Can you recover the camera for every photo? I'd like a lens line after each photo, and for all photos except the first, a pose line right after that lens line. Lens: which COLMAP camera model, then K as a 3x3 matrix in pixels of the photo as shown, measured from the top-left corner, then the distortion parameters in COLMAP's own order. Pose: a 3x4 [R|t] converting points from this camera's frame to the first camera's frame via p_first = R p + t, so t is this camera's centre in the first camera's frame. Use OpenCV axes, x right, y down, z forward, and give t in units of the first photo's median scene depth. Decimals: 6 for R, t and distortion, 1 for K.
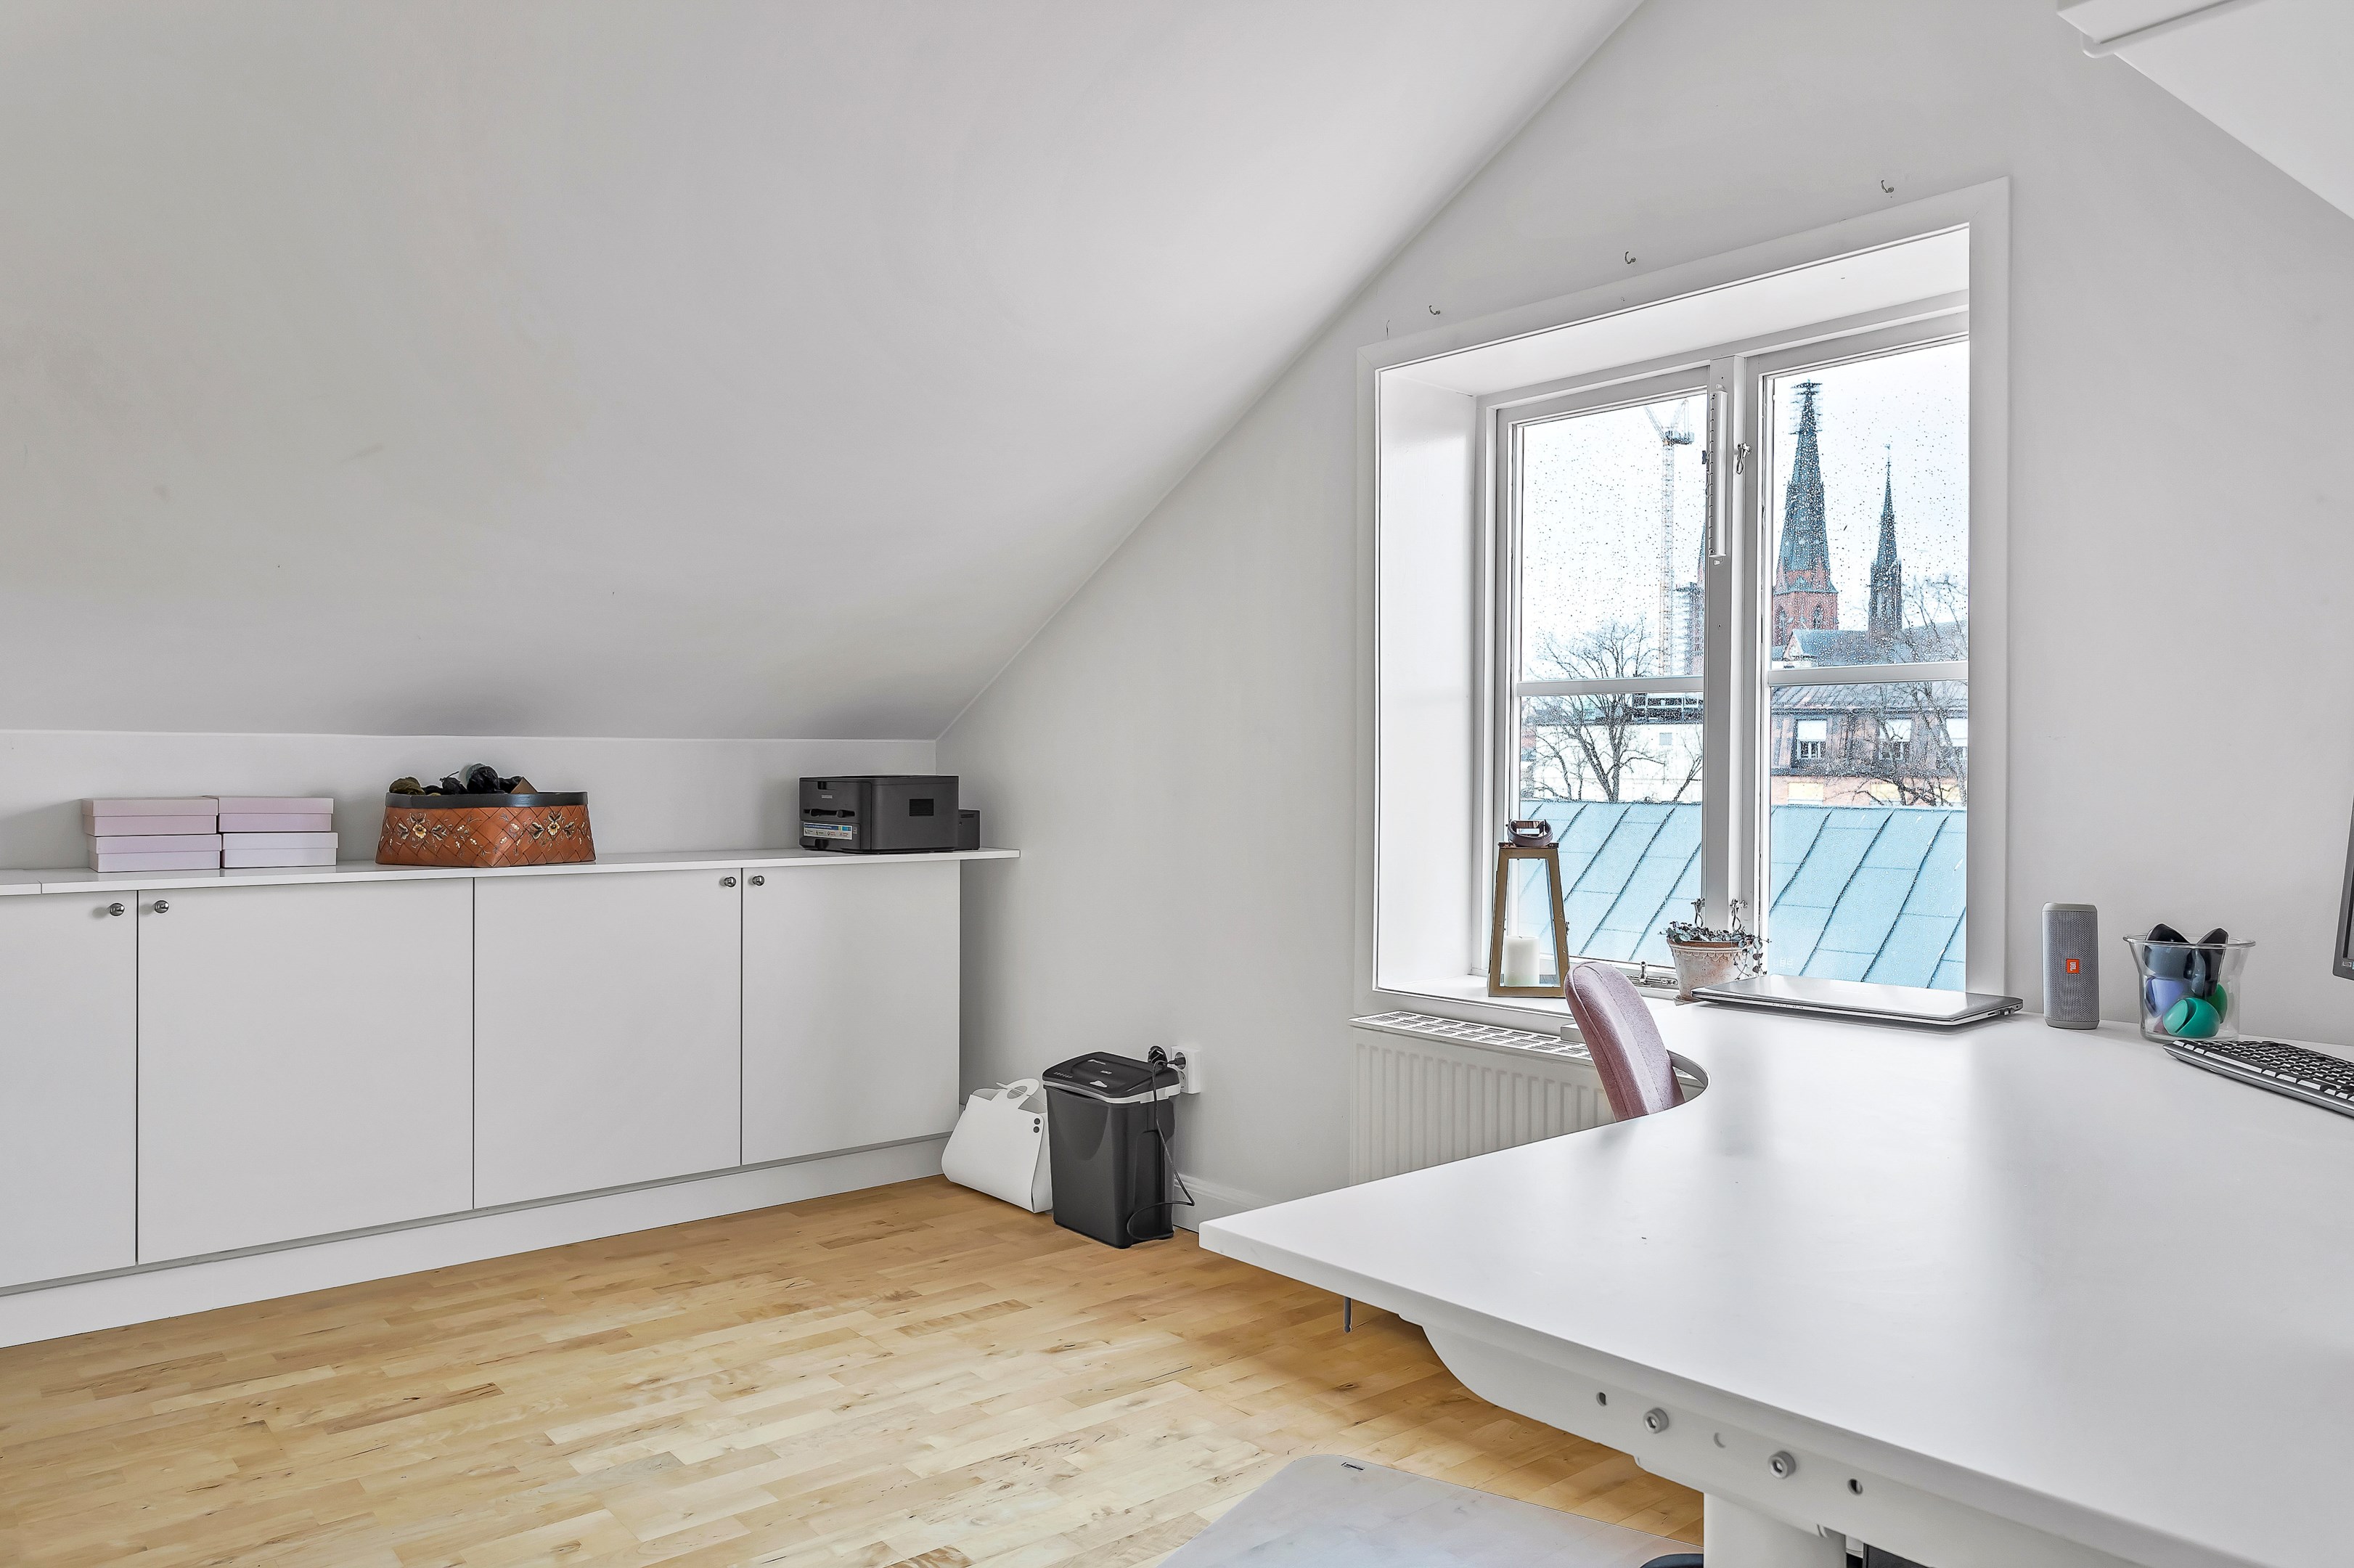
lens RADIAL K [[1654.6, 0, 1174.7], [0, 1654.6, 786.8], [0, 0, 1]] dist [0.007781, 0.001253]
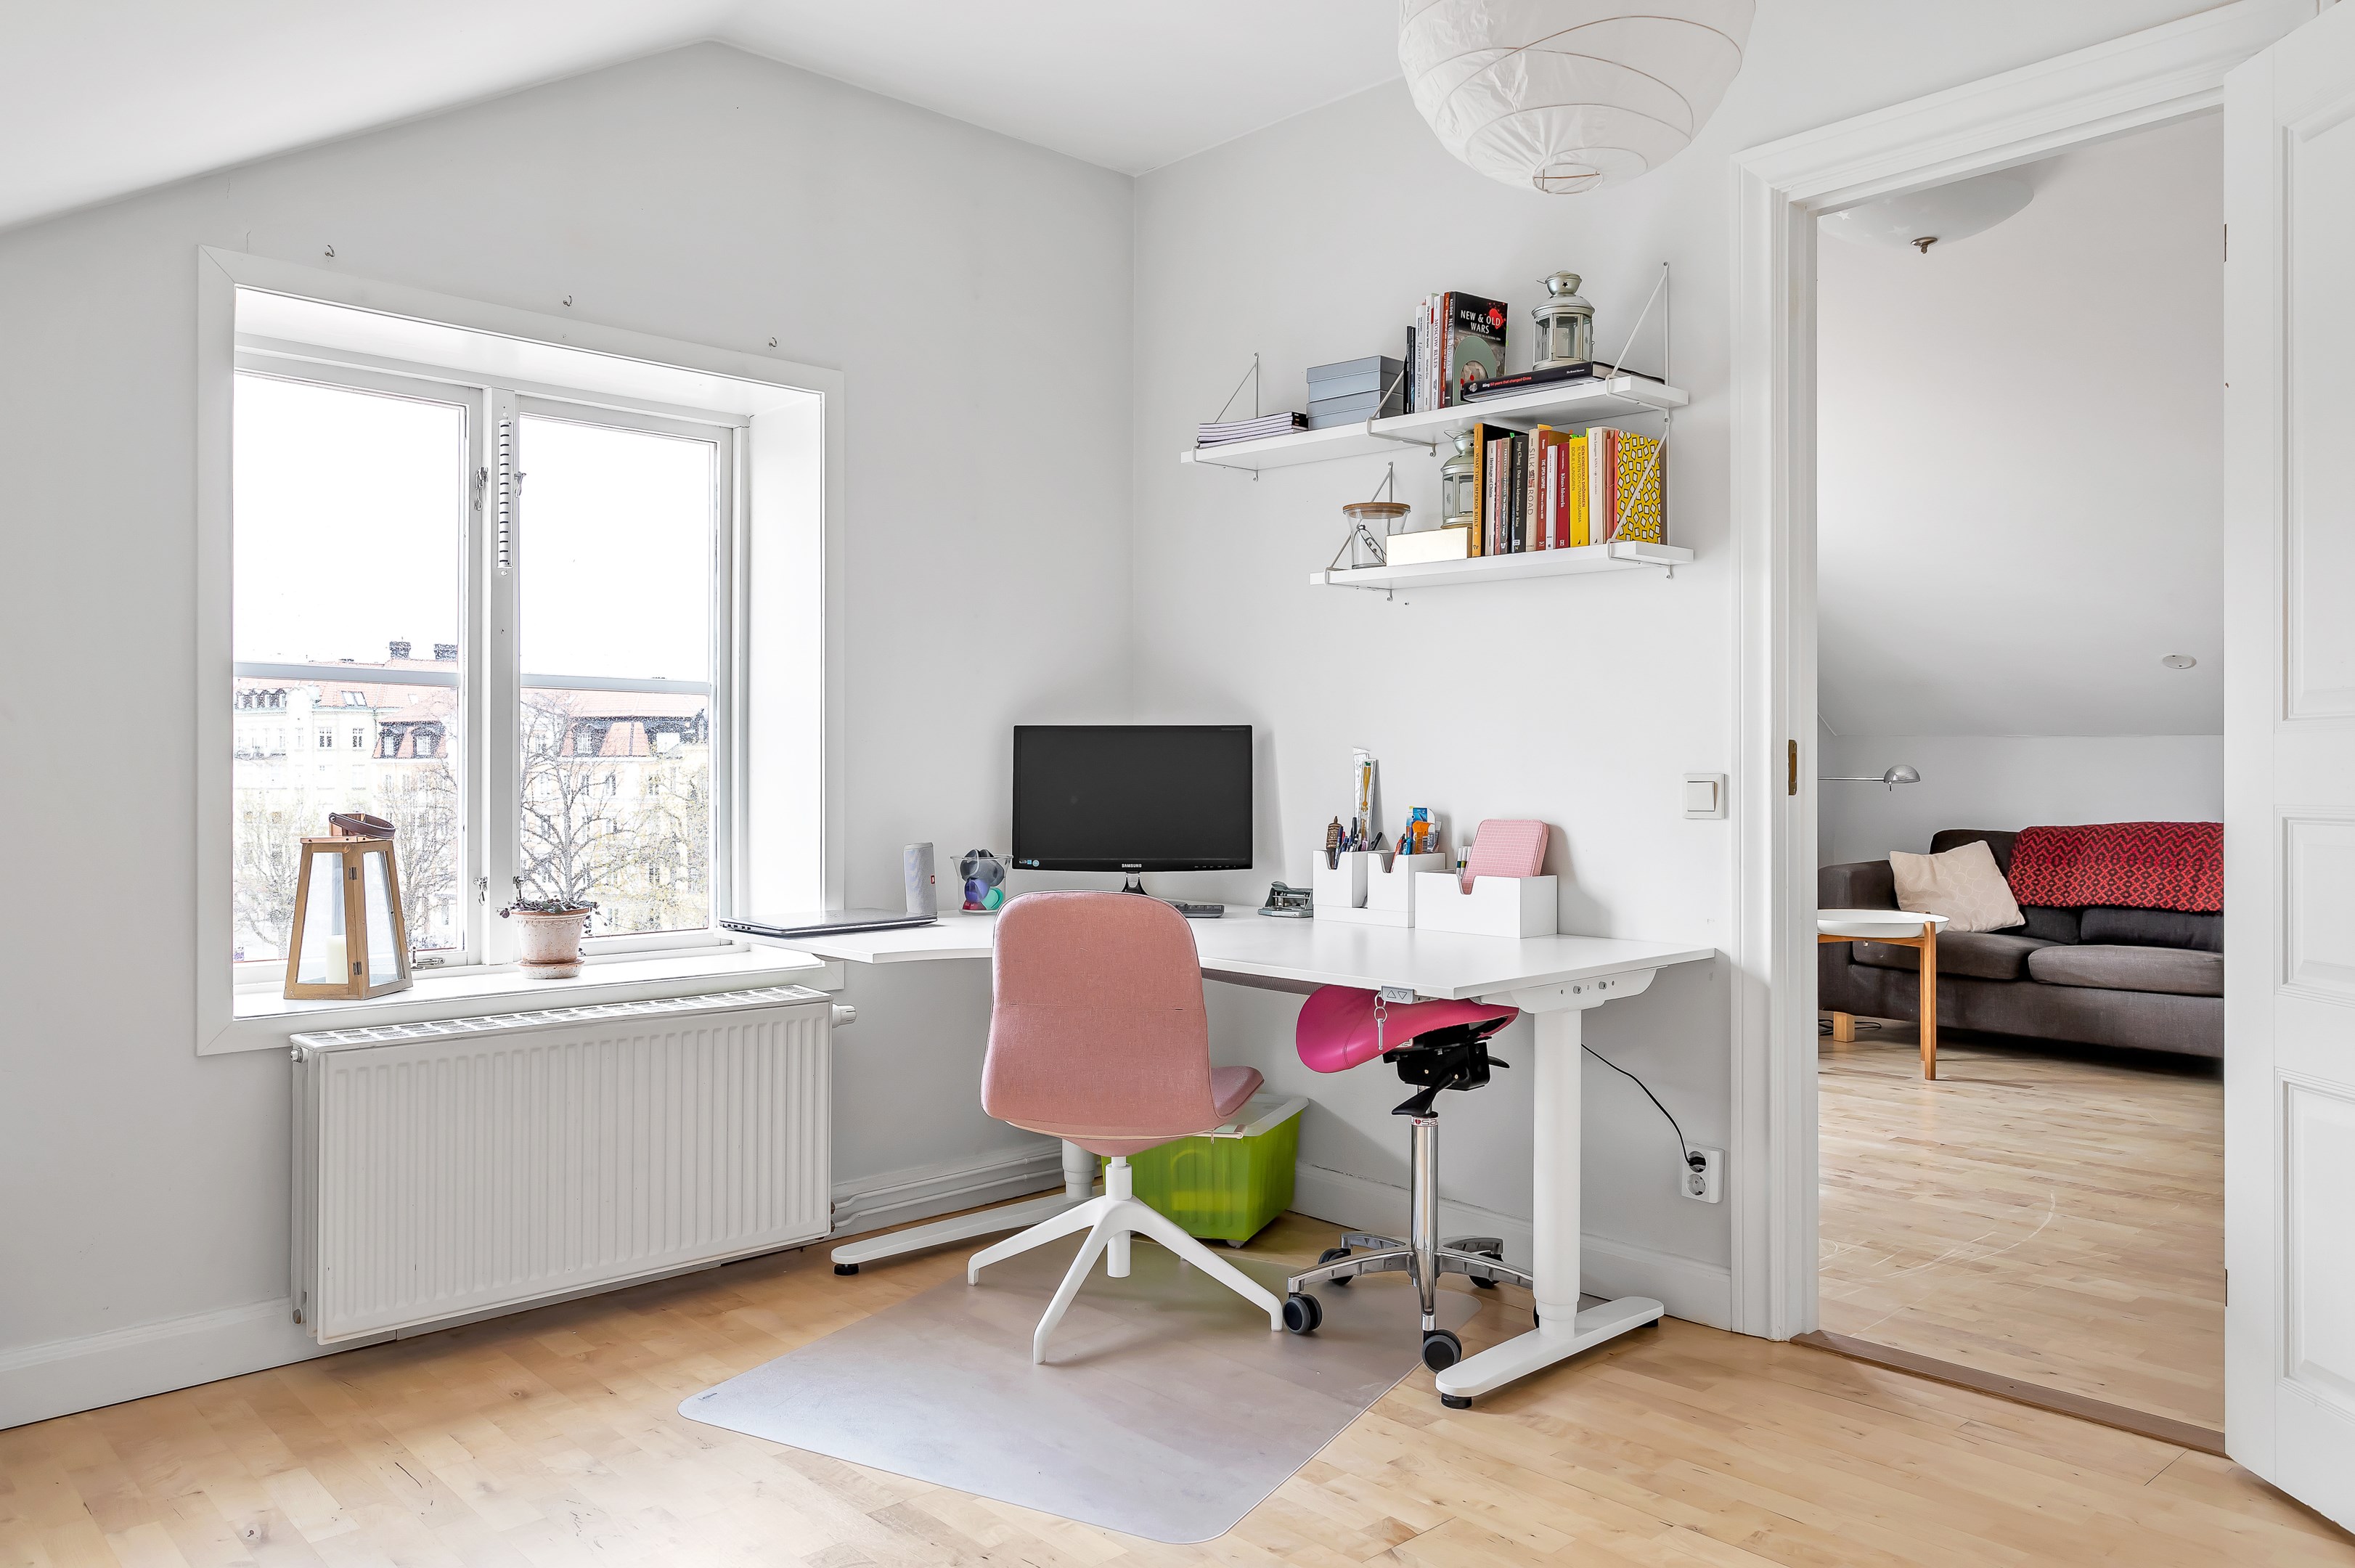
lens RADIAL K [[1681.8, 0, 1178.6], [0, 1681.8, 784.1], [0, 0, 1]] dist [-0.007310, -0.000861]
pose [[-0.080555, -0.006880, 0.996726, -0.858076], [0.015365, 0.999849, 0.008143, 0.004301], [-0.996632, 0.015971, -0.080437, 0.659229]]
